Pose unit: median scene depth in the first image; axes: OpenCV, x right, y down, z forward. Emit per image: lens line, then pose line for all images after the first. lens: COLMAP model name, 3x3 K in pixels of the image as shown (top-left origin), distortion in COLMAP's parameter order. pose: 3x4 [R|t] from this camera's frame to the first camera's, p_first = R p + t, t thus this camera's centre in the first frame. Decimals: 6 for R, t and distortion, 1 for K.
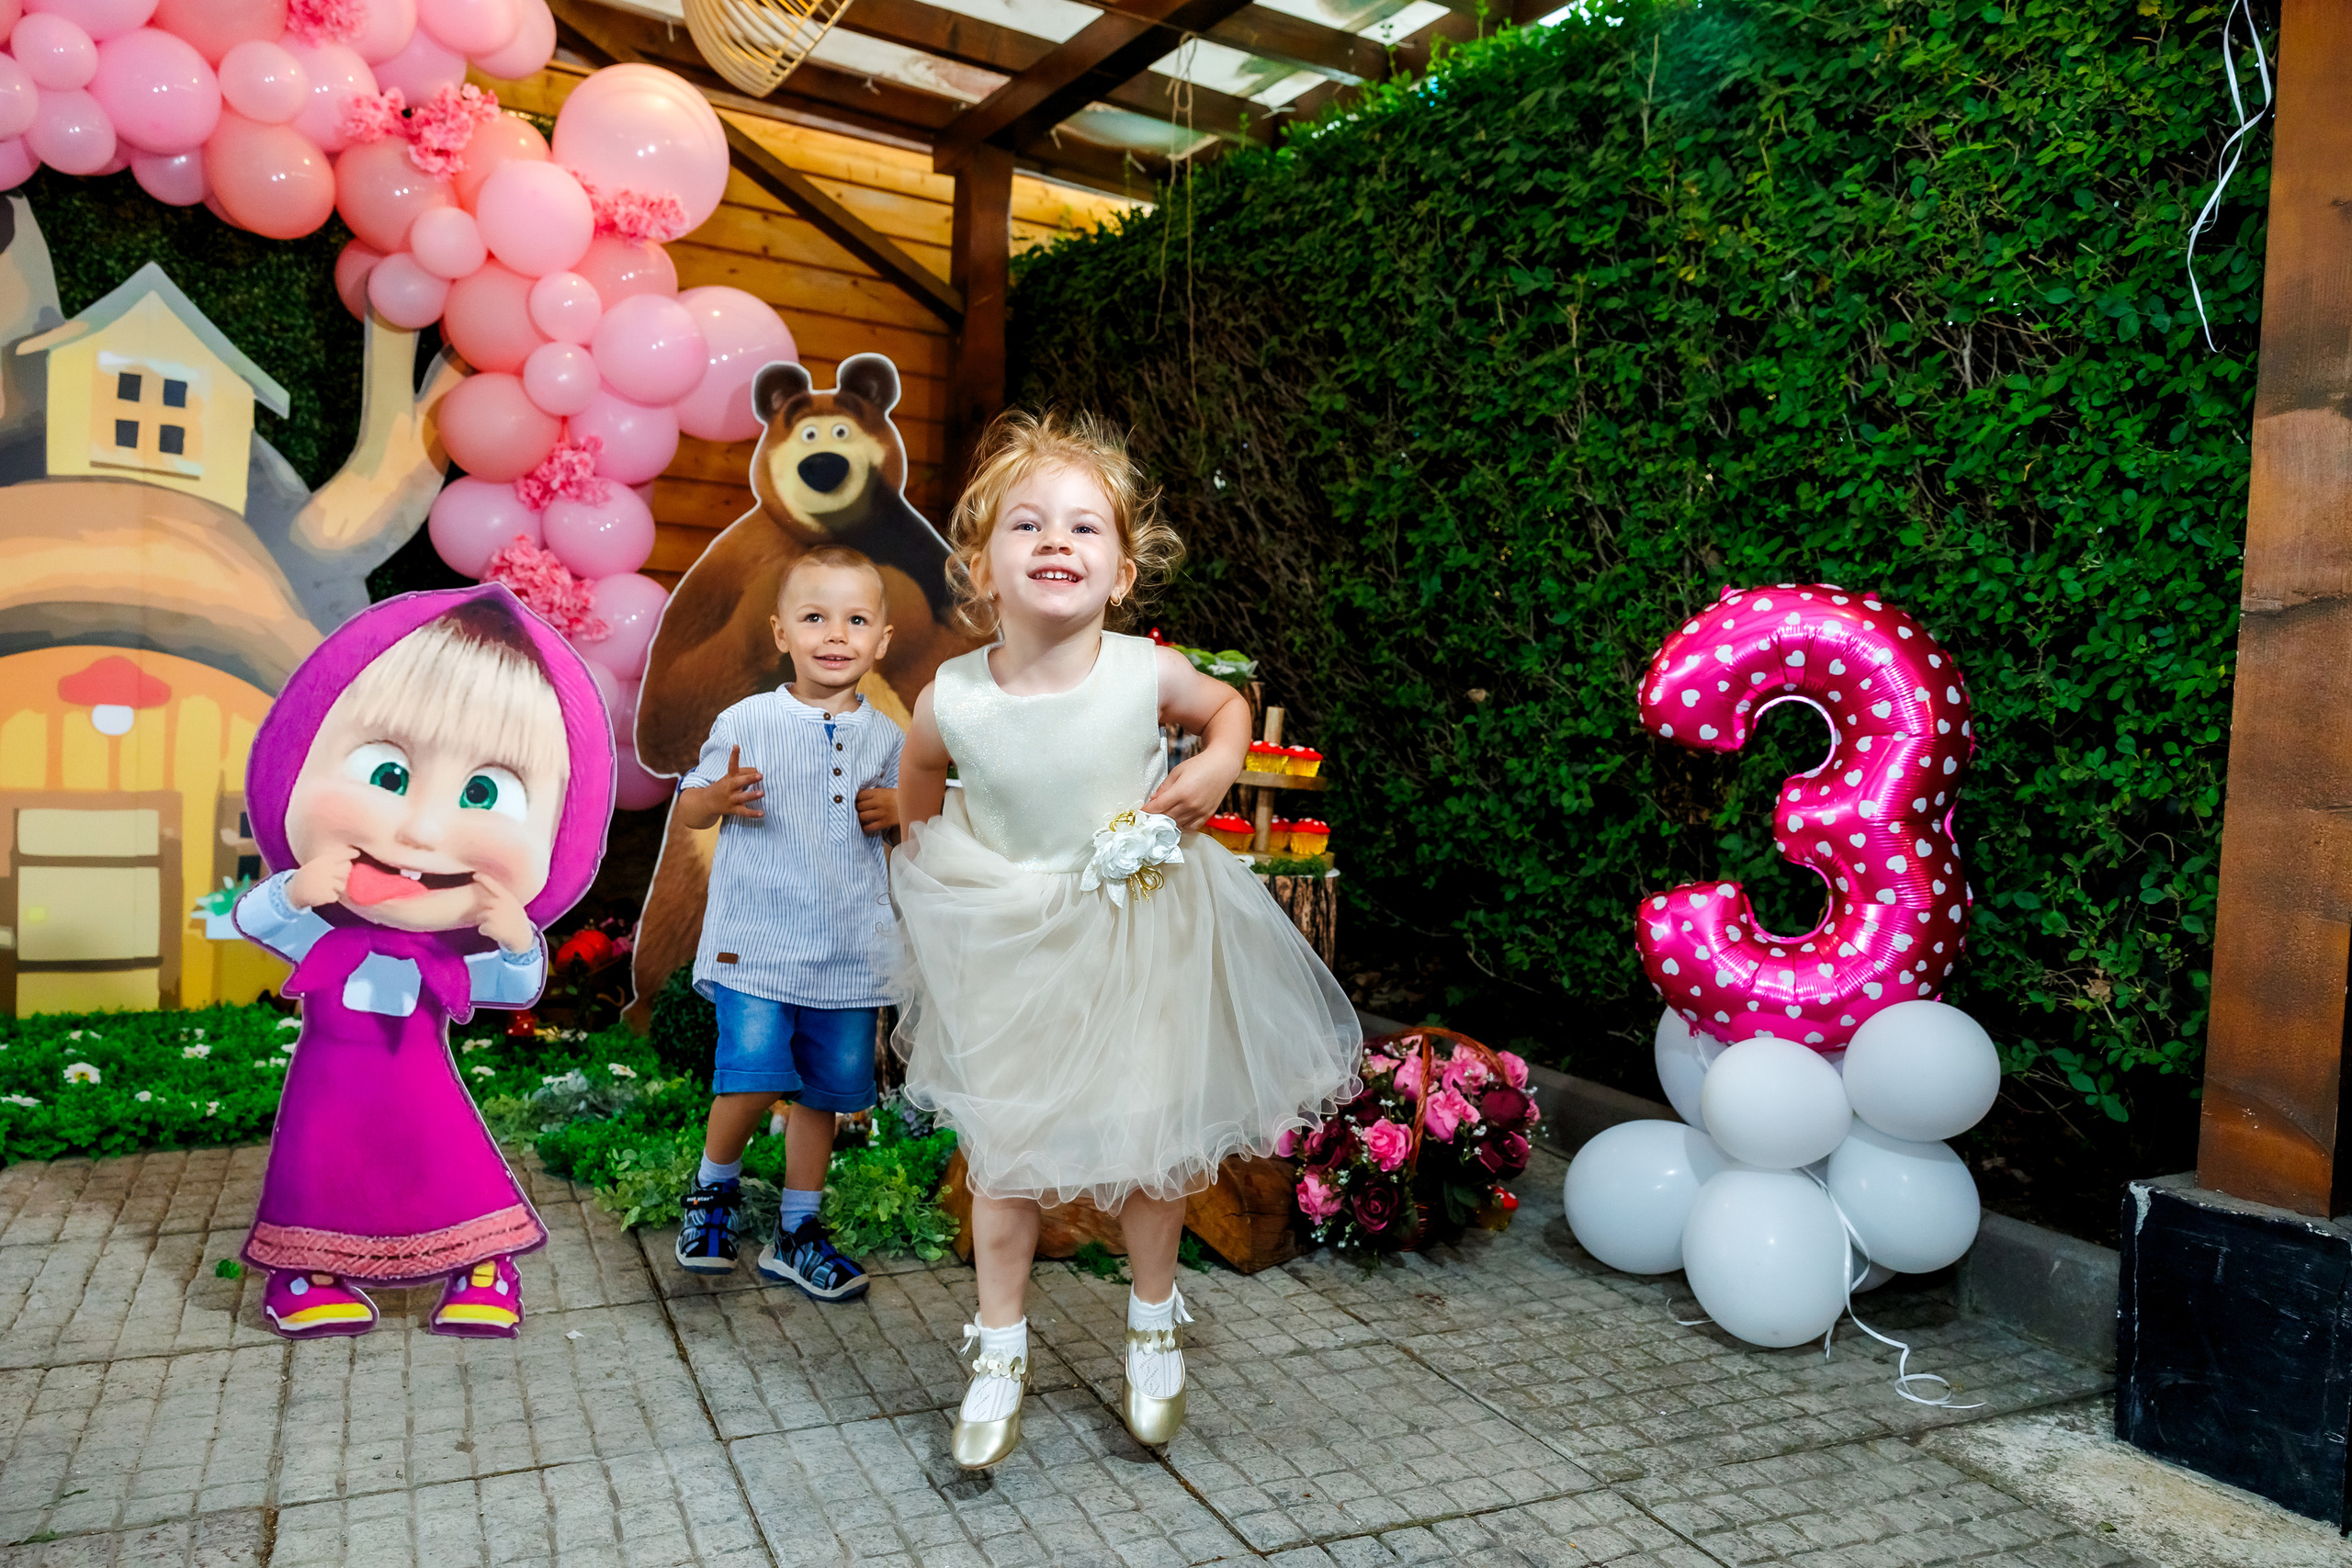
lens RADIAL K [[1661.7, 0, 1178.9], [0, 1661.7, 795.3], [0, 0, 1]] dist [0.010306, -0.004401]
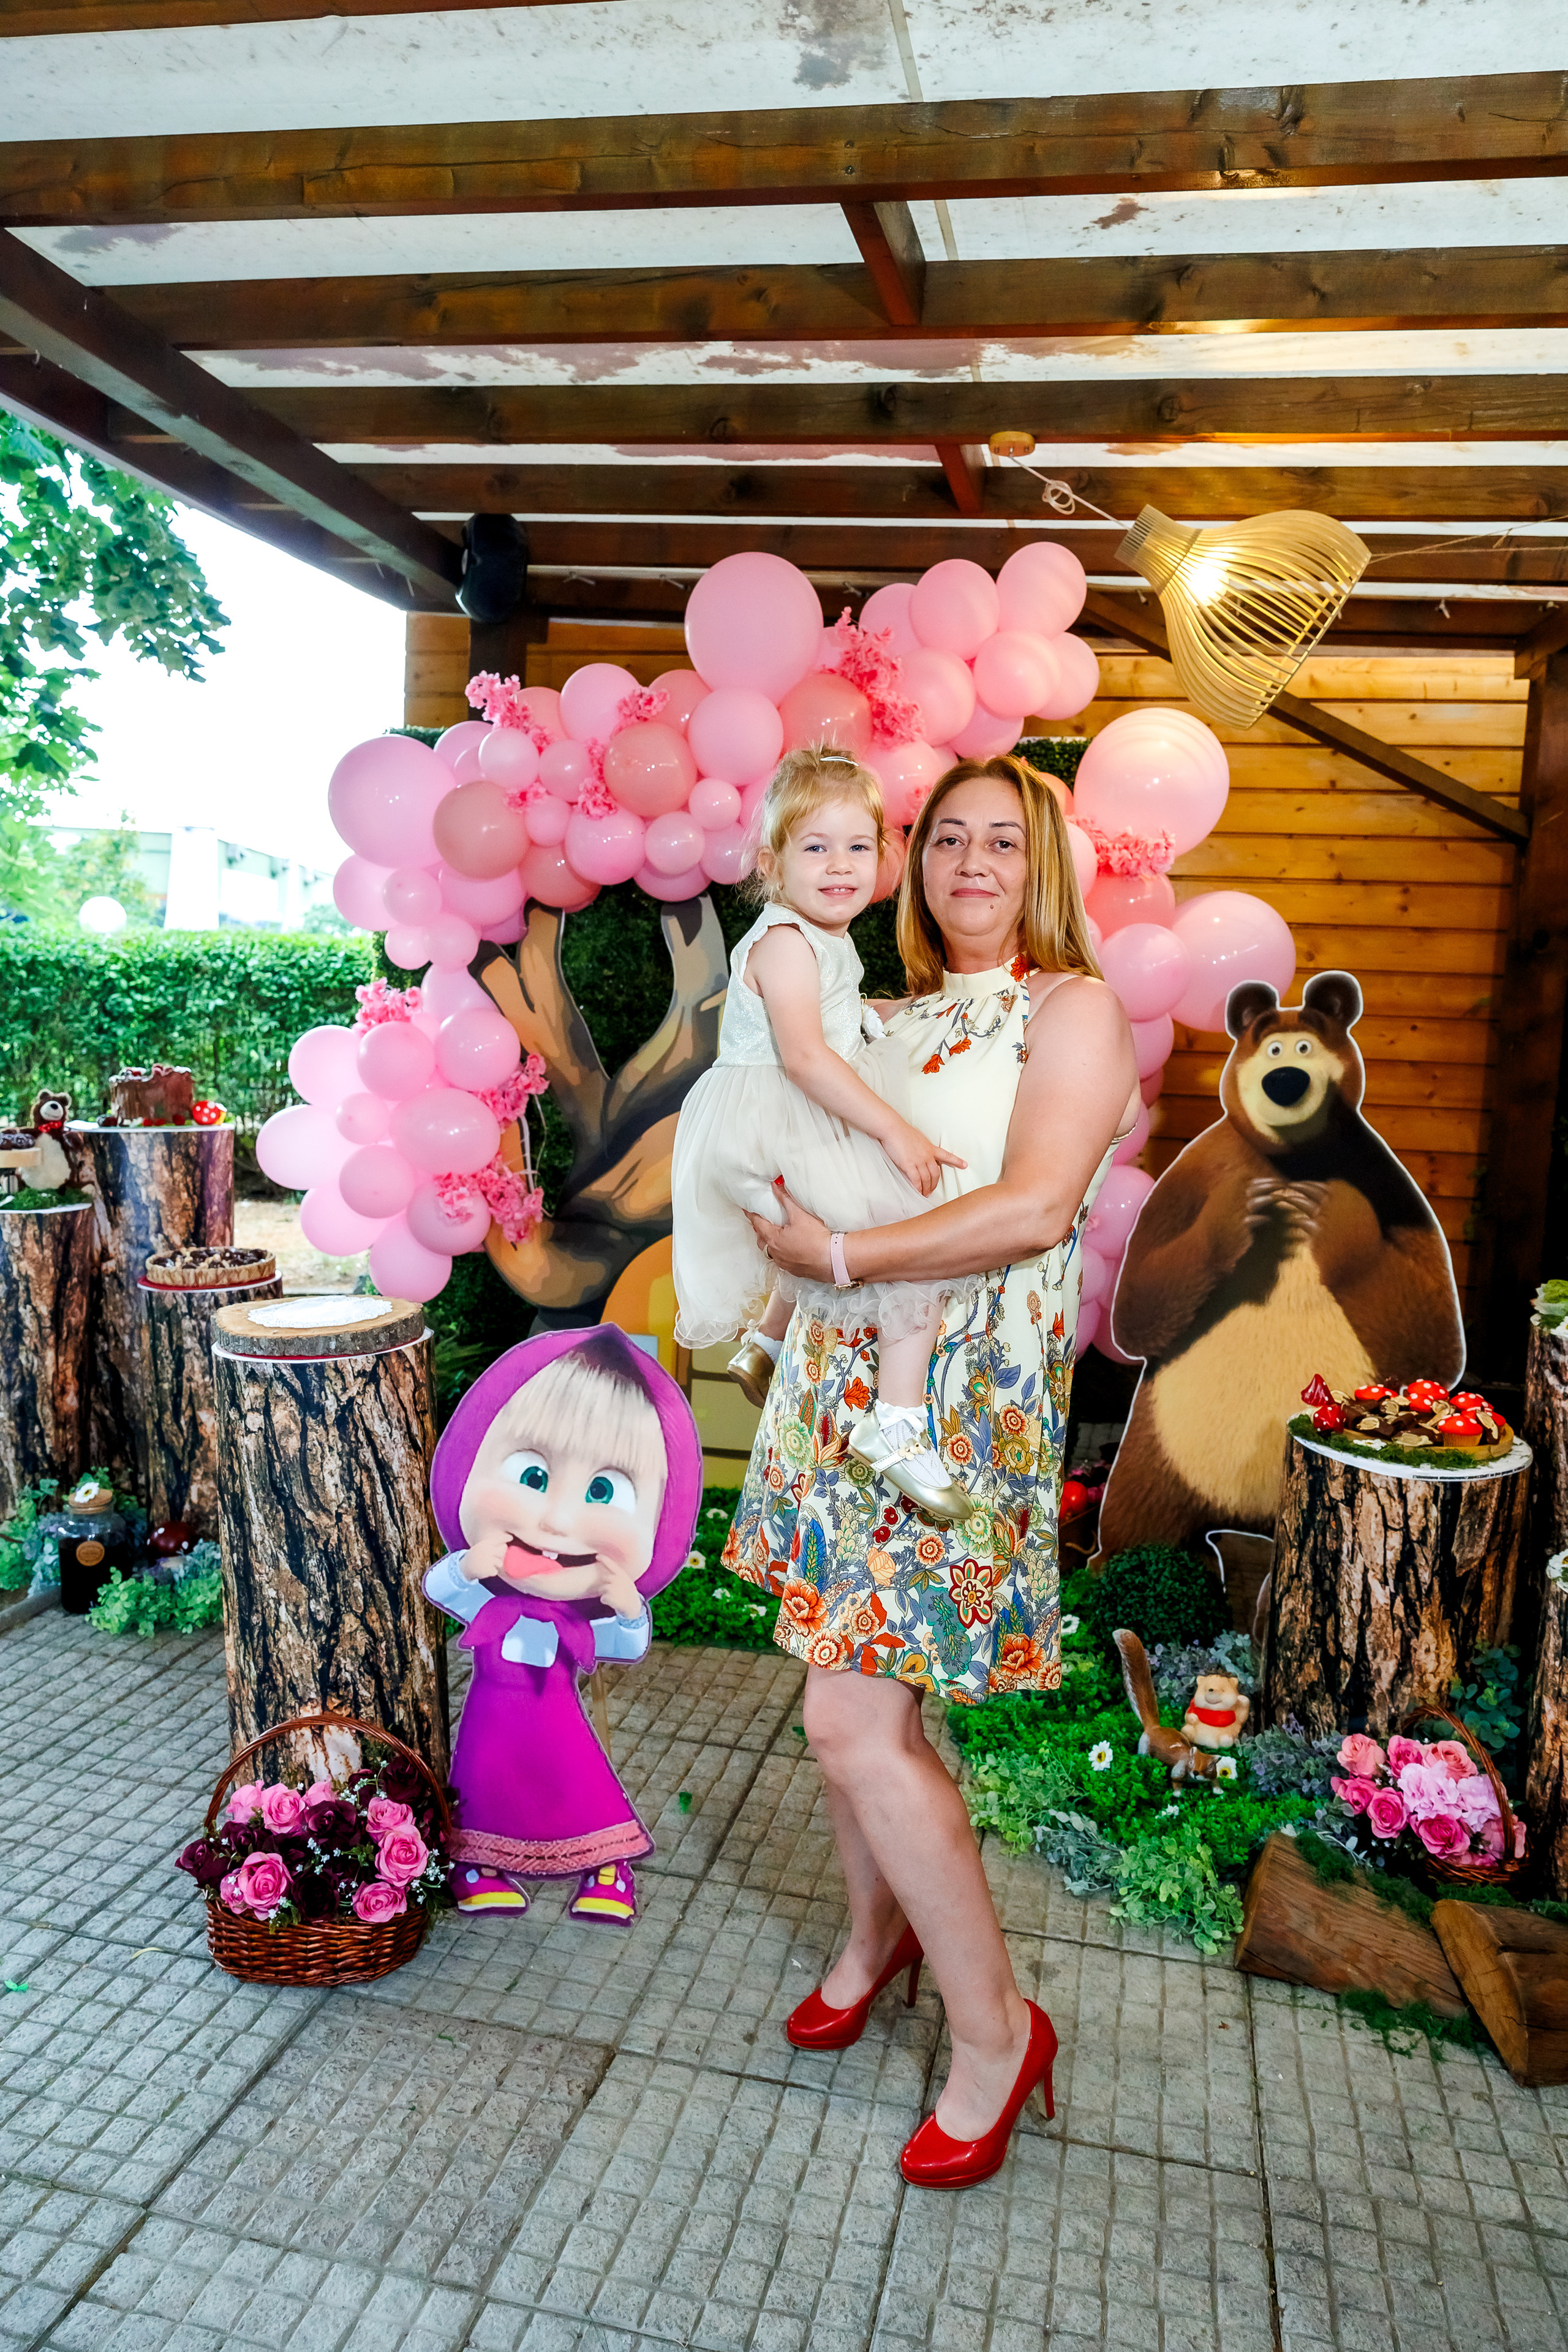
lens RADIAL K [[1581.3, 0, 776.5], [0, 1581.3, 1171.5], [0, 0, 1]] dist [0.002344, 0.003941]
pose [[0.772724, 0.048634, -0.632876, 0.180229], [-0.029445, 0.998733, 0.040797, -0.179801], [0.634058, -0.012890, 0.773178, 0.025856]]
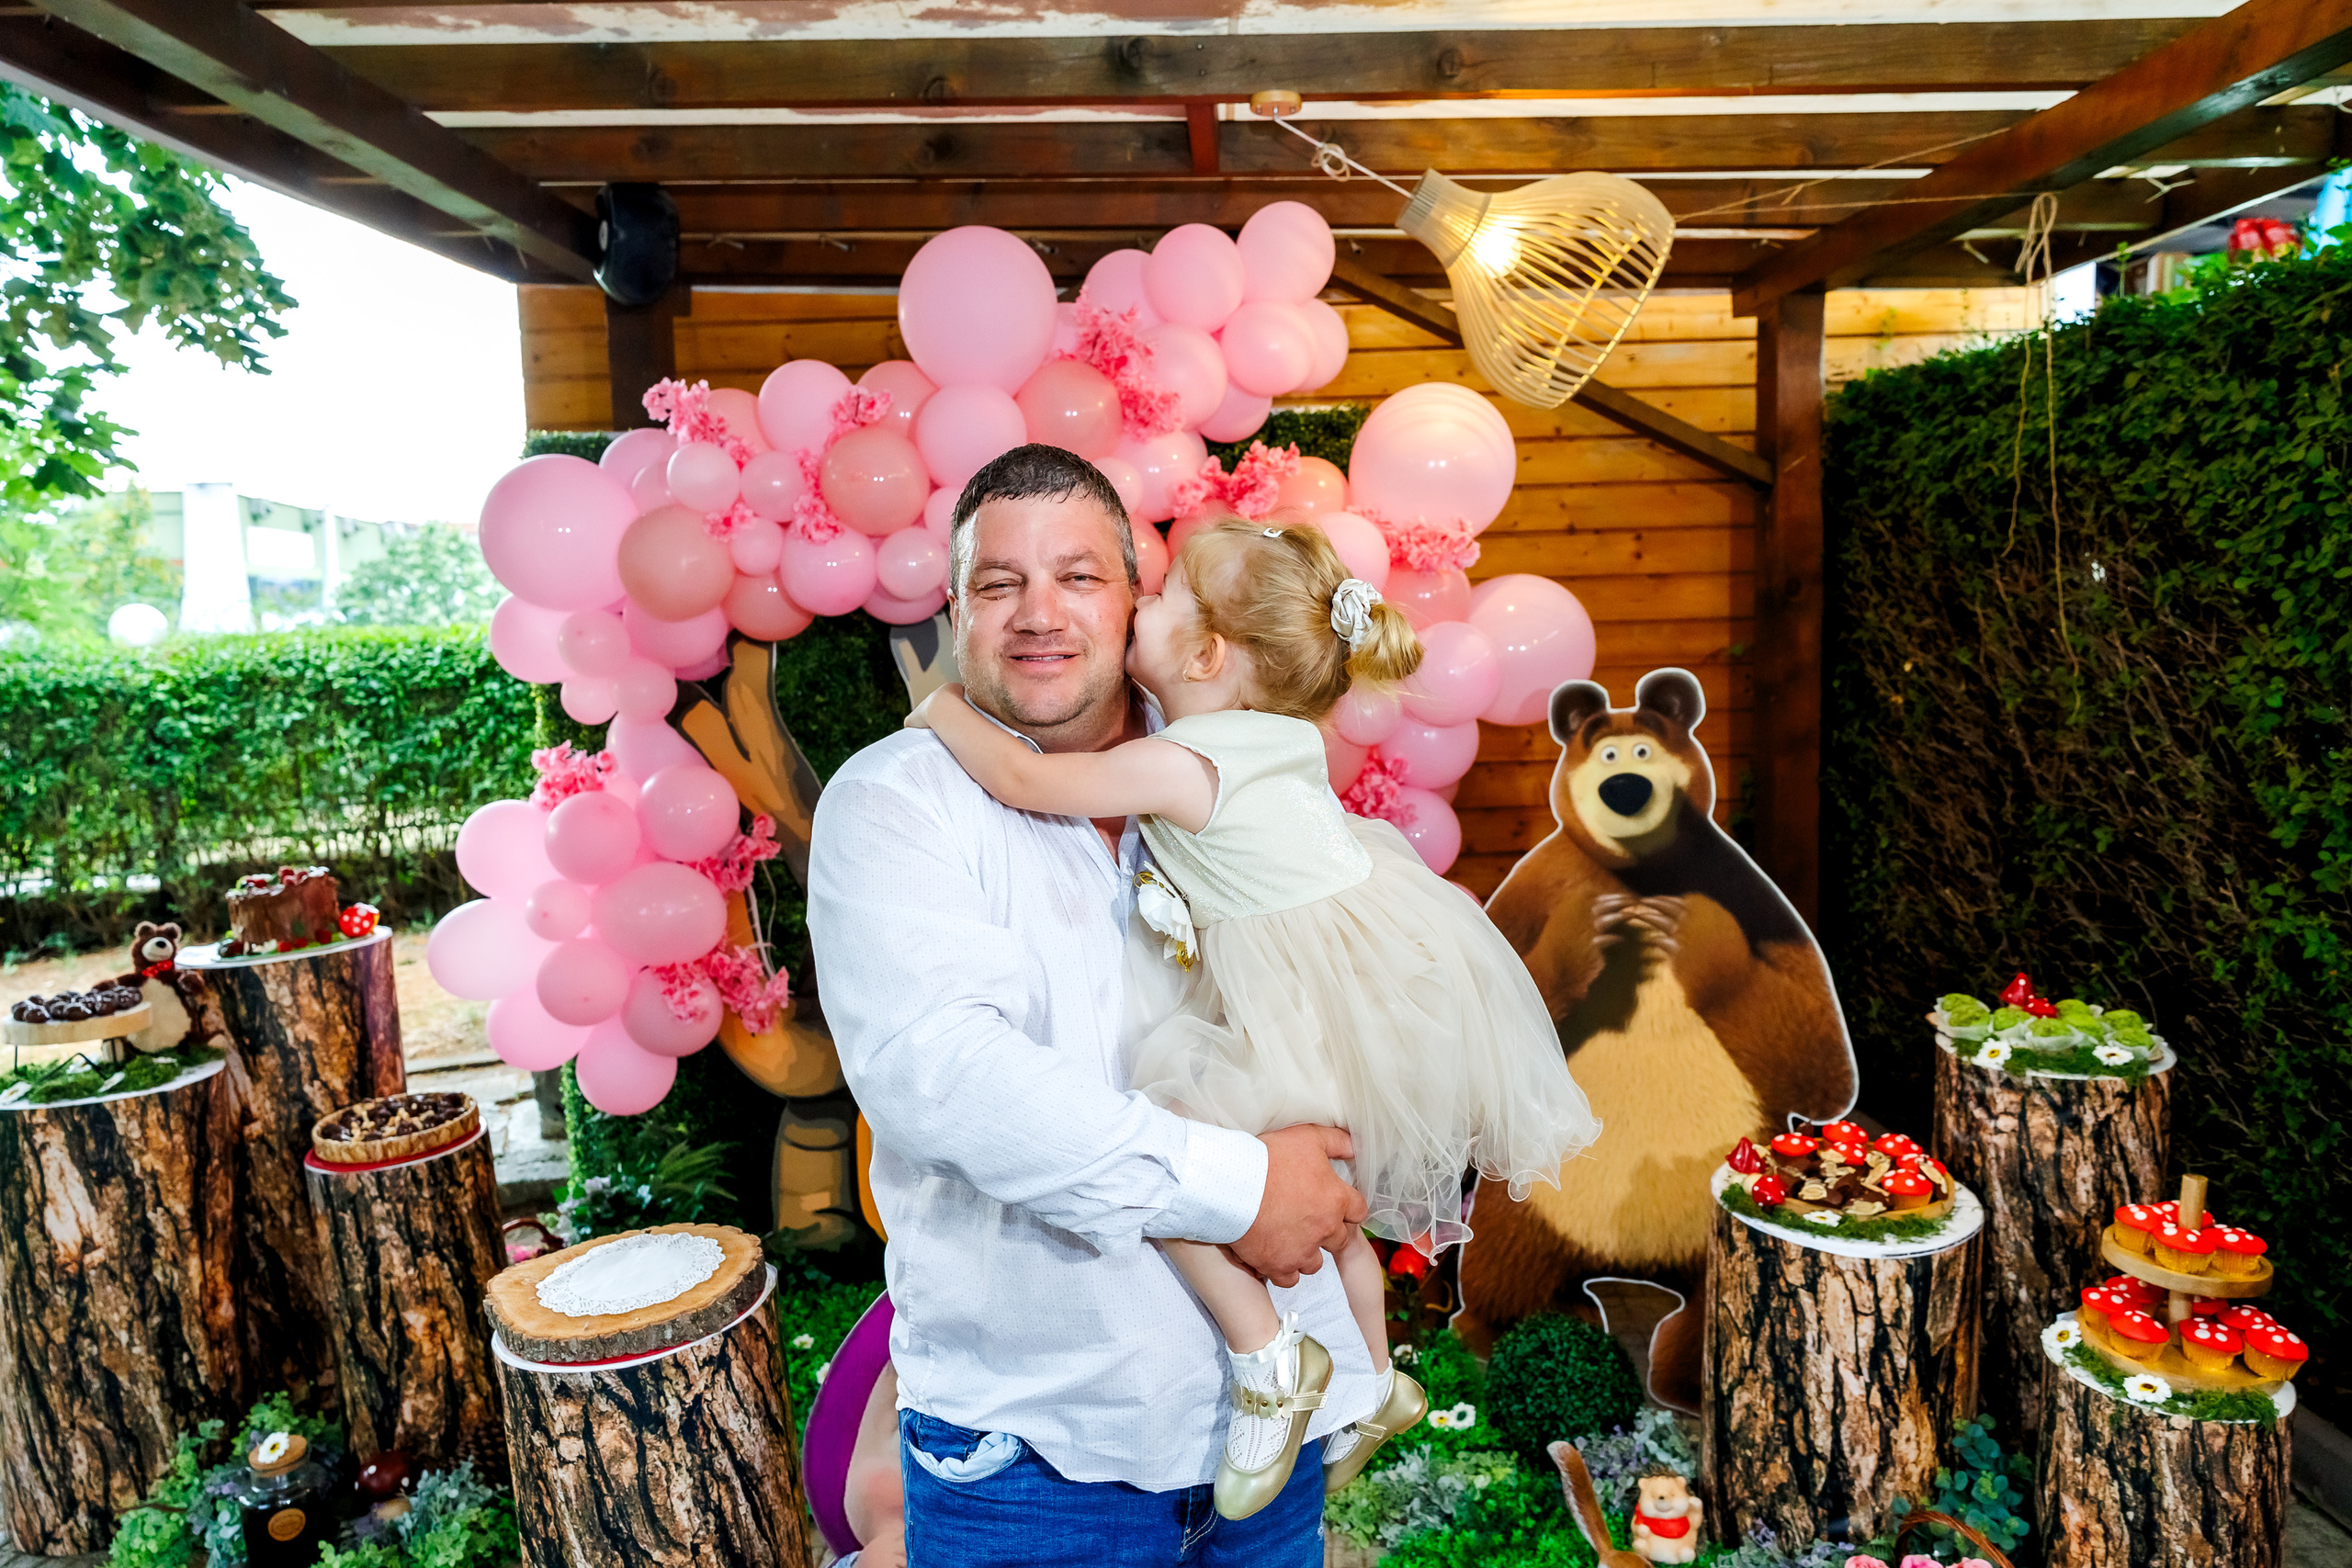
lens RADIAL K [[1581.1, 0, 1152.1], [0, 1581.1, 789.8], [0, 0, 1]] dist [0.002344, 0.003941]
pose [[0.871262, -0.023252, -0.490268, -0.002099], [0.056702, 0.996958, 0.053483, -0.274162], [0.487533, -0.074397, 0.869929, 0.068033]]
